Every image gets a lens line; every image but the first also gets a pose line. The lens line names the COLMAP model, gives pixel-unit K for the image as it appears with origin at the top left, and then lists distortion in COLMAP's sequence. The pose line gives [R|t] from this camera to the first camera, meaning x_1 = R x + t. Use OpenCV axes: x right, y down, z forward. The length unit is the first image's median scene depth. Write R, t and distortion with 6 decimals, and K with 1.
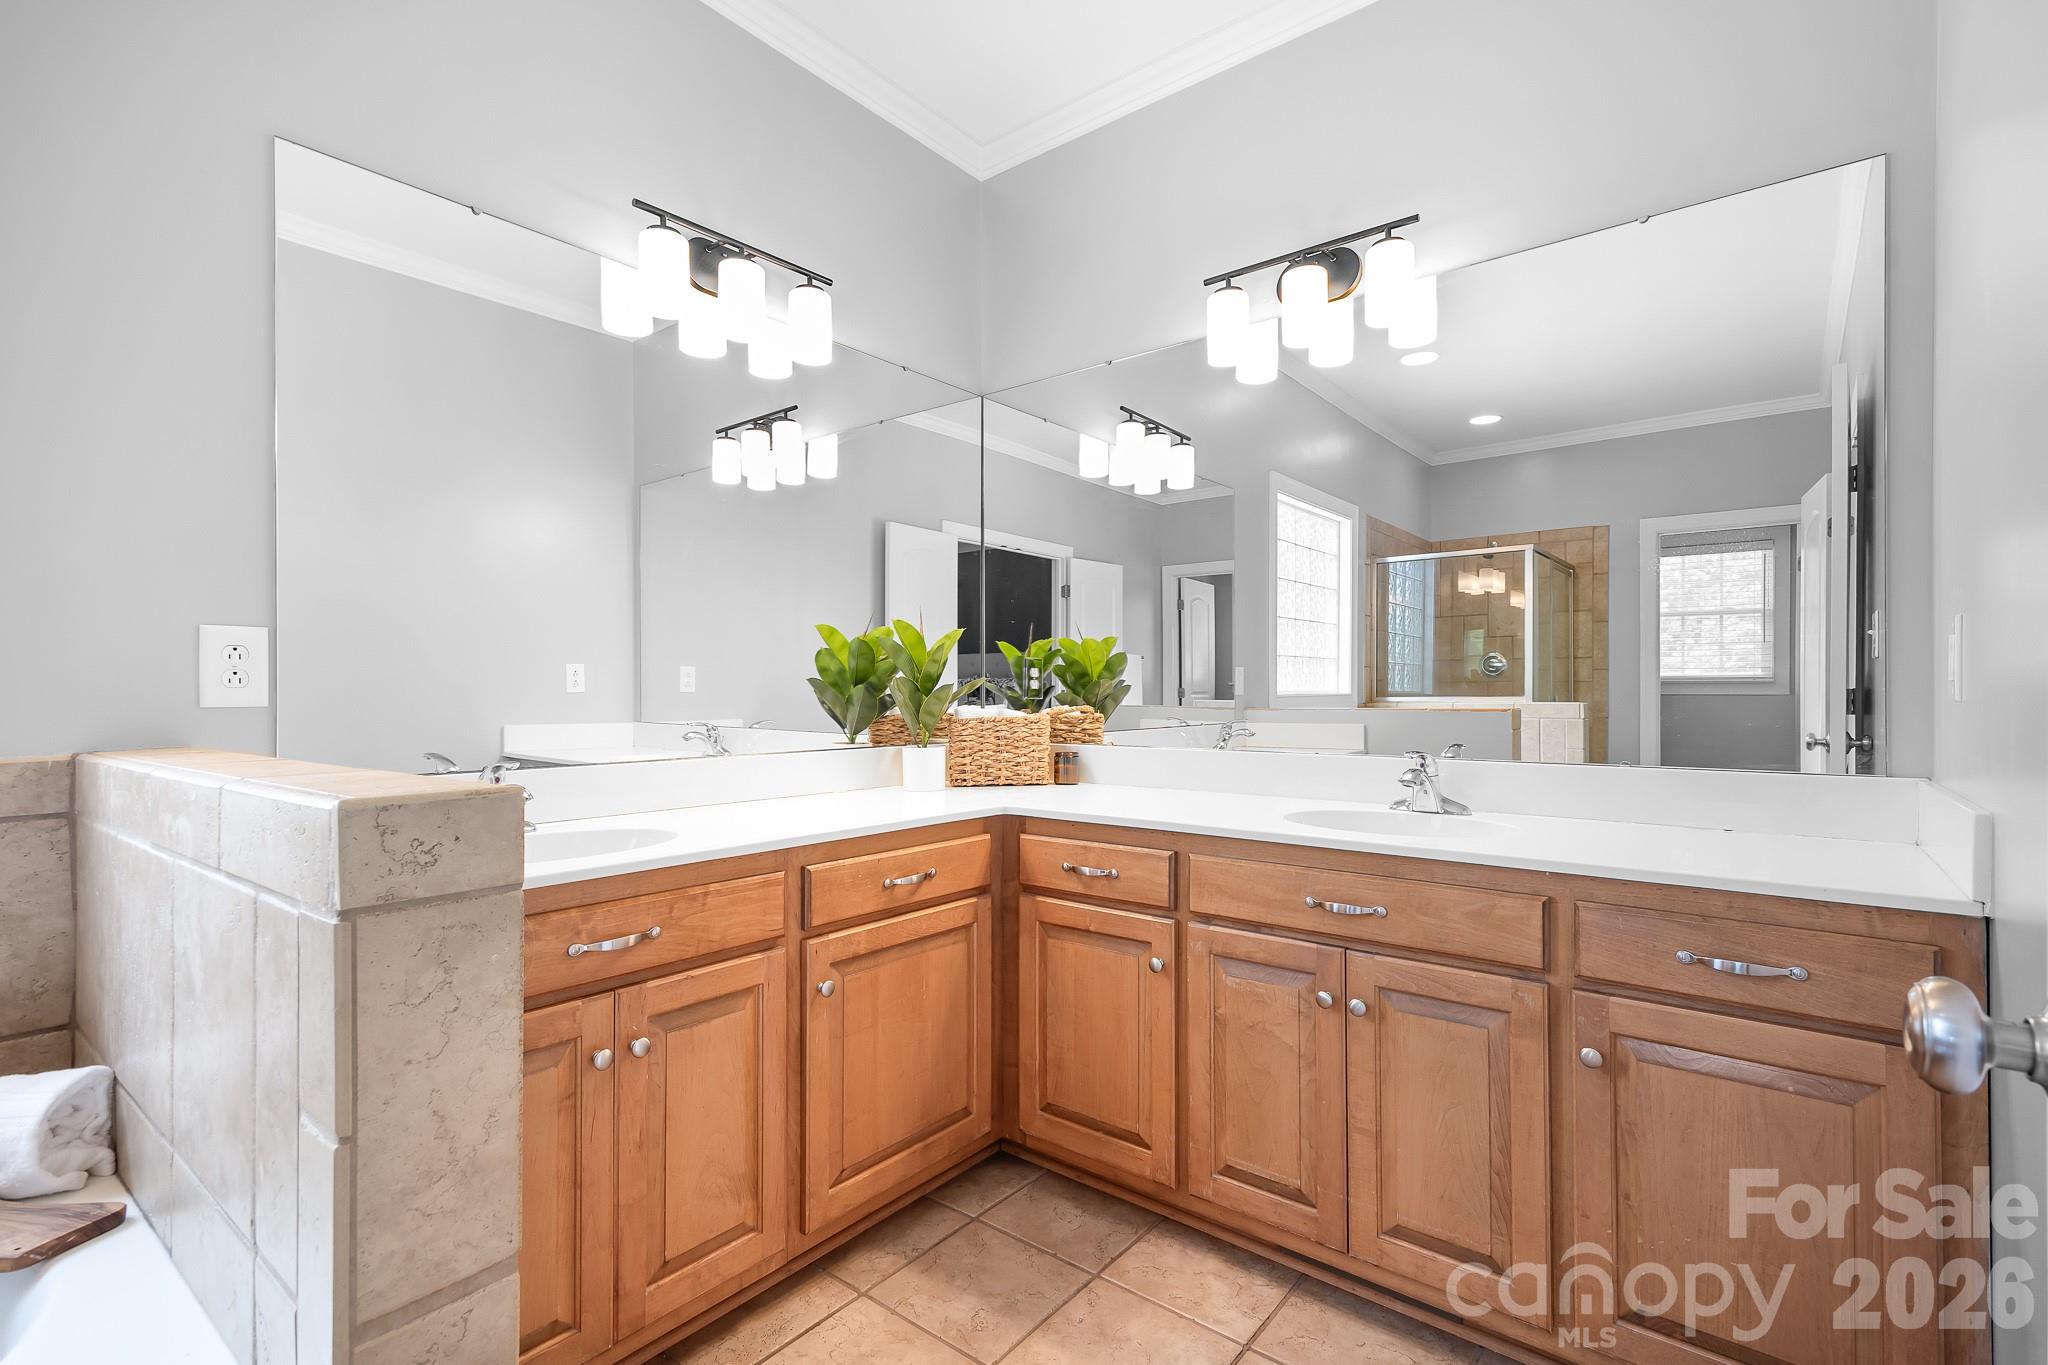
lens RADIAL K [[927.4, 0, 1024.4], [0, 927.4, 685.4], [0, 0, 1]] dist [0.011652, -0.001175]
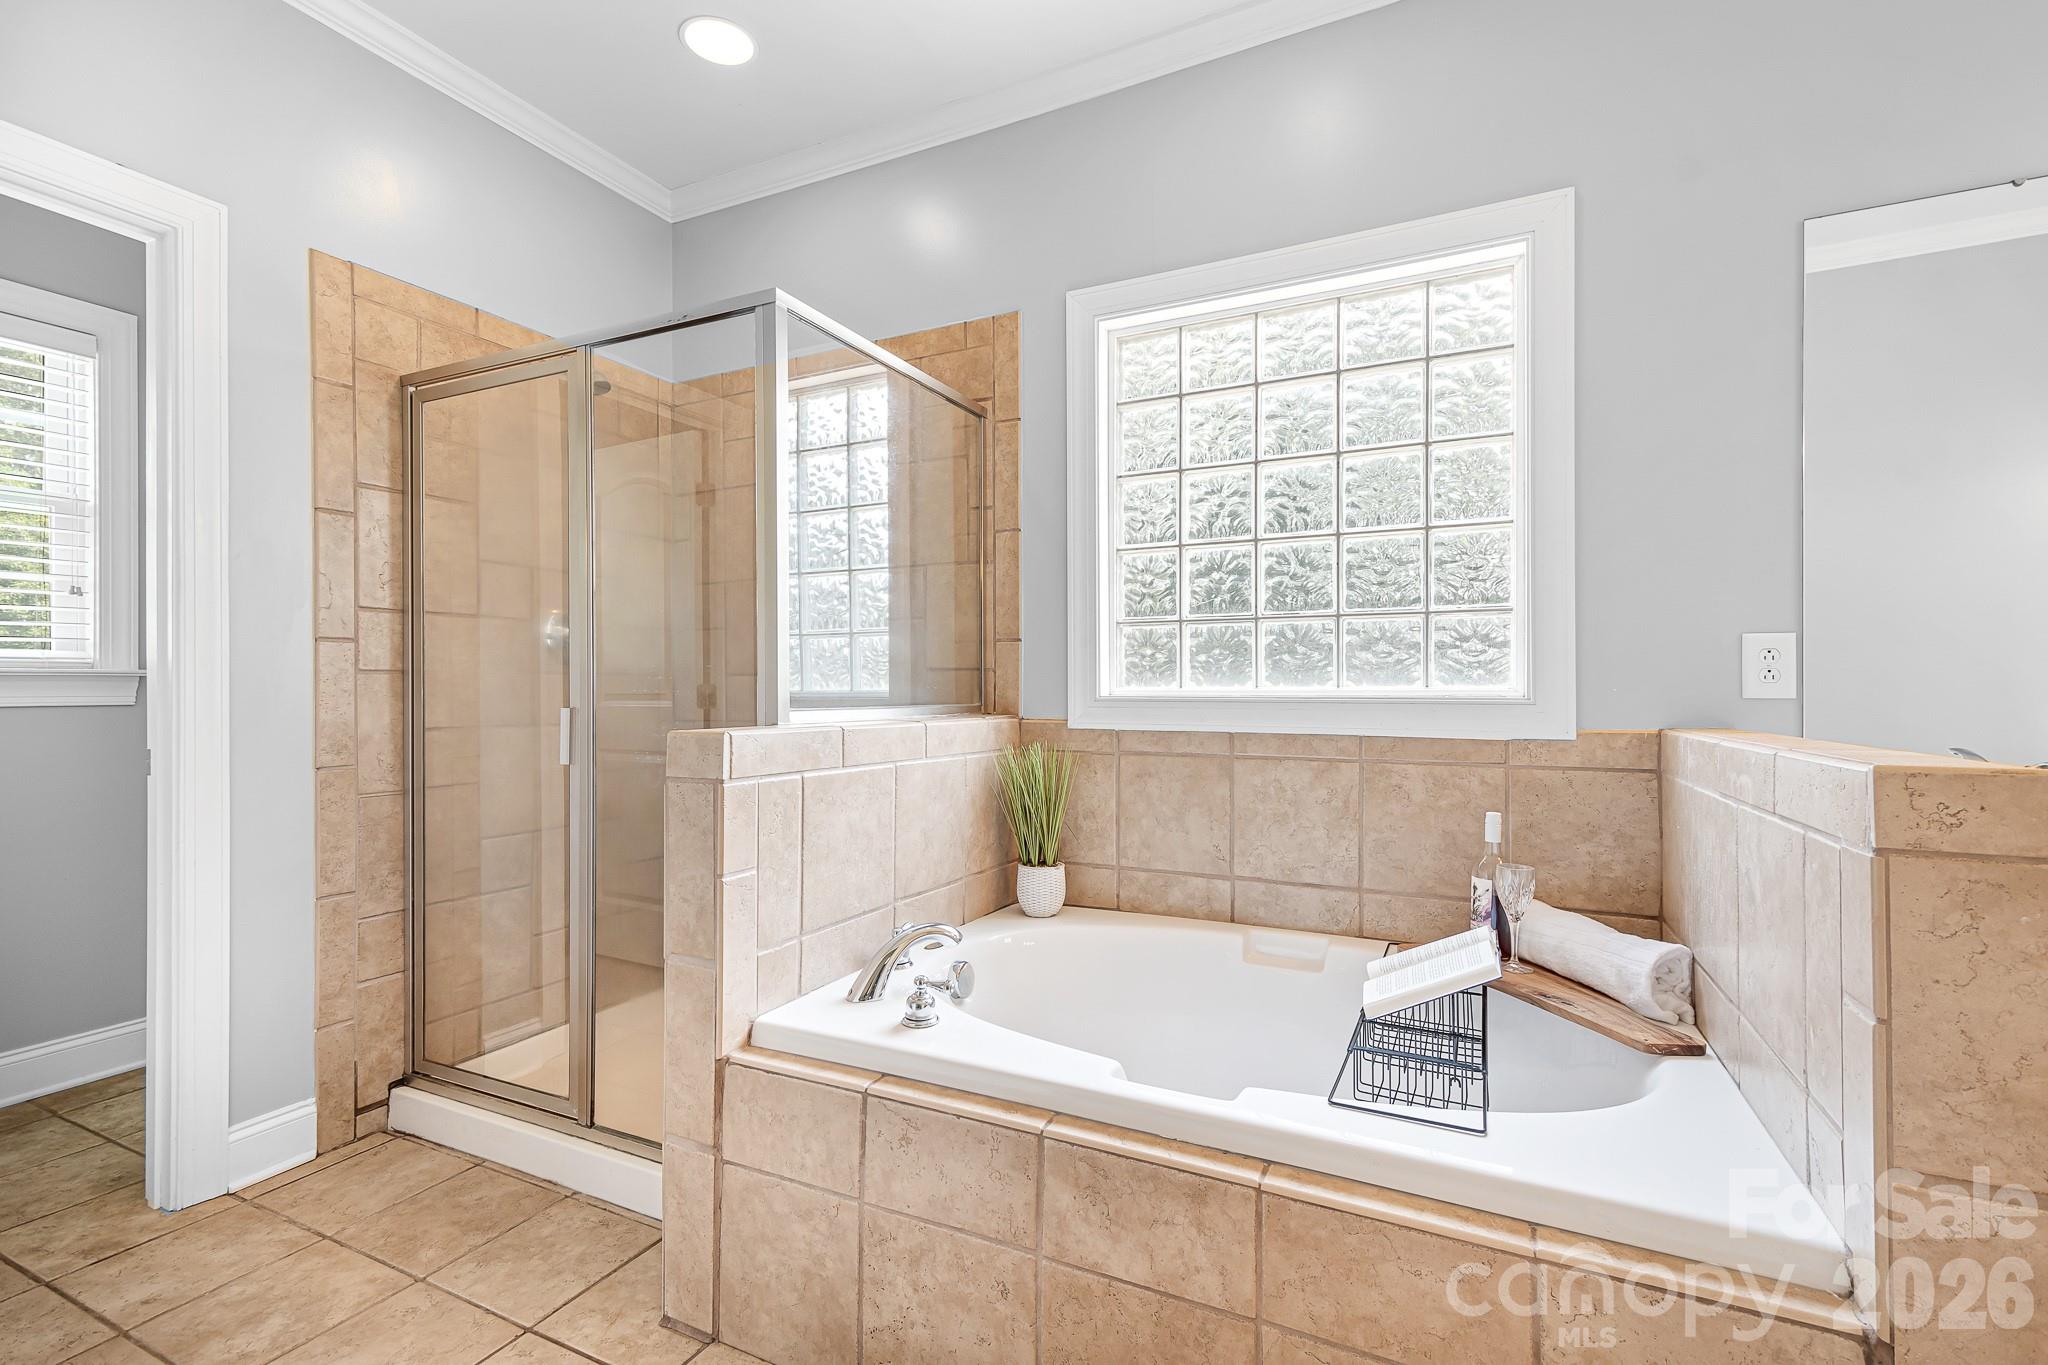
lens RADIAL K [[927.4, 0, 1028.7], [0, 927.4, 684.7], [0, 0, 1]] dist [0.011652, -0.001175]
pose [[0.219061, 0.000155, -0.975711, 0.227244], [0.002699, 0.999996, 0.000765, 0.002092], [0.975707, -0.002801, 0.219060, -0.350013]]
